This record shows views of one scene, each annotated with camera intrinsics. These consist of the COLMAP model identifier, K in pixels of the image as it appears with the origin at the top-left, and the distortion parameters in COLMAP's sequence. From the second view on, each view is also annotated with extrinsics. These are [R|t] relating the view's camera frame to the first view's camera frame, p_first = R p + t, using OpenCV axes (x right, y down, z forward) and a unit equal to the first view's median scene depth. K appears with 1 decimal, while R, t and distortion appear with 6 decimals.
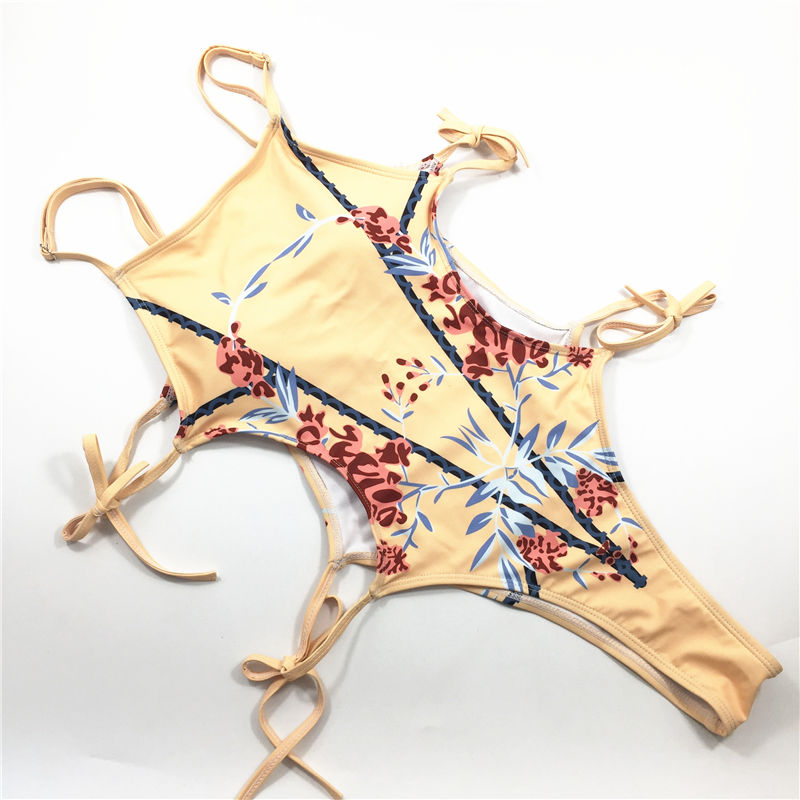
lens RADIAL K [[909.7, 0, 397.9], [0, 909.7, 389.6], [0, 0, 1]] dist [0.070048, -0.070125]
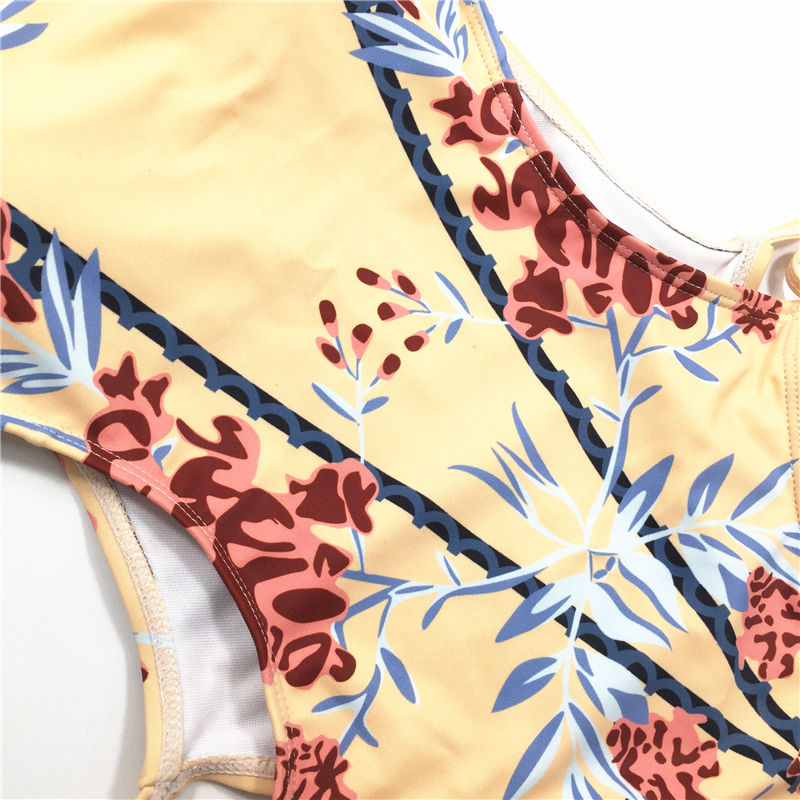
lens RADIAL K [[909.7, 0, 397.9], [0, 909.7, 389.6], [0, 0, 1]] dist [0.070048, -0.070125]
pose [[0.975213, 0.101931, 0.196392, -0.061189], [-0.109550, 0.993578, 0.028302, 0.008034], [-0.192246, -0.049116, 0.980117, 0.597019]]
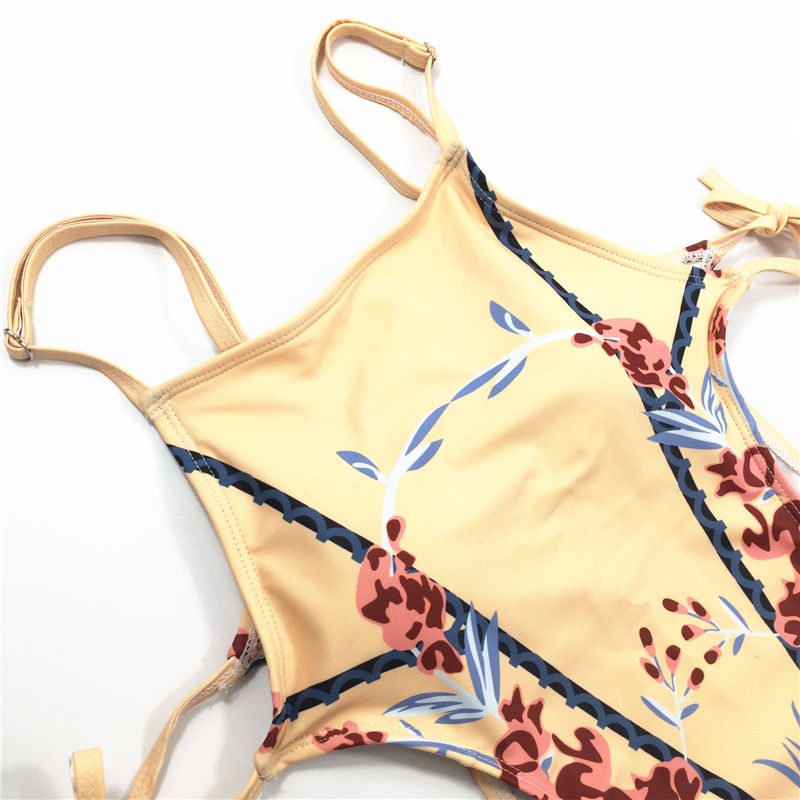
lens RADIAL K [[909.7, 0, 397.9], [0, 909.7, 389.6], [0, 0, 1]] dist [0.070048, -0.070125]
pose [[0.985490, 0.089002, 0.144528, -0.254778], [-0.076474, 0.992997, -0.090049, -0.098941], [-0.151530, 0.077690, 0.985395, 0.481690]]
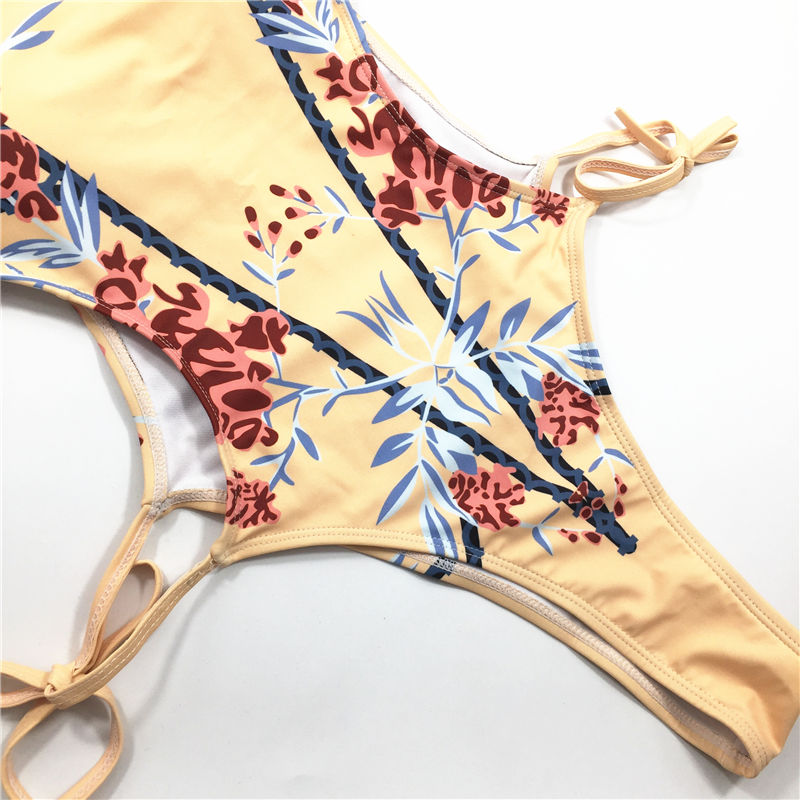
lens RADIAL K [[909.7, 0, 397.9], [0, 909.7, 389.6], [0, 0, 1]] dist [0.070048, -0.070125]
pose [[0.979485, 0.049088, 0.195445, -0.031776], [-0.055353, 0.998109, 0.026720, 0.086183], [-0.193764, -0.036990, 0.980351, 0.374848]]
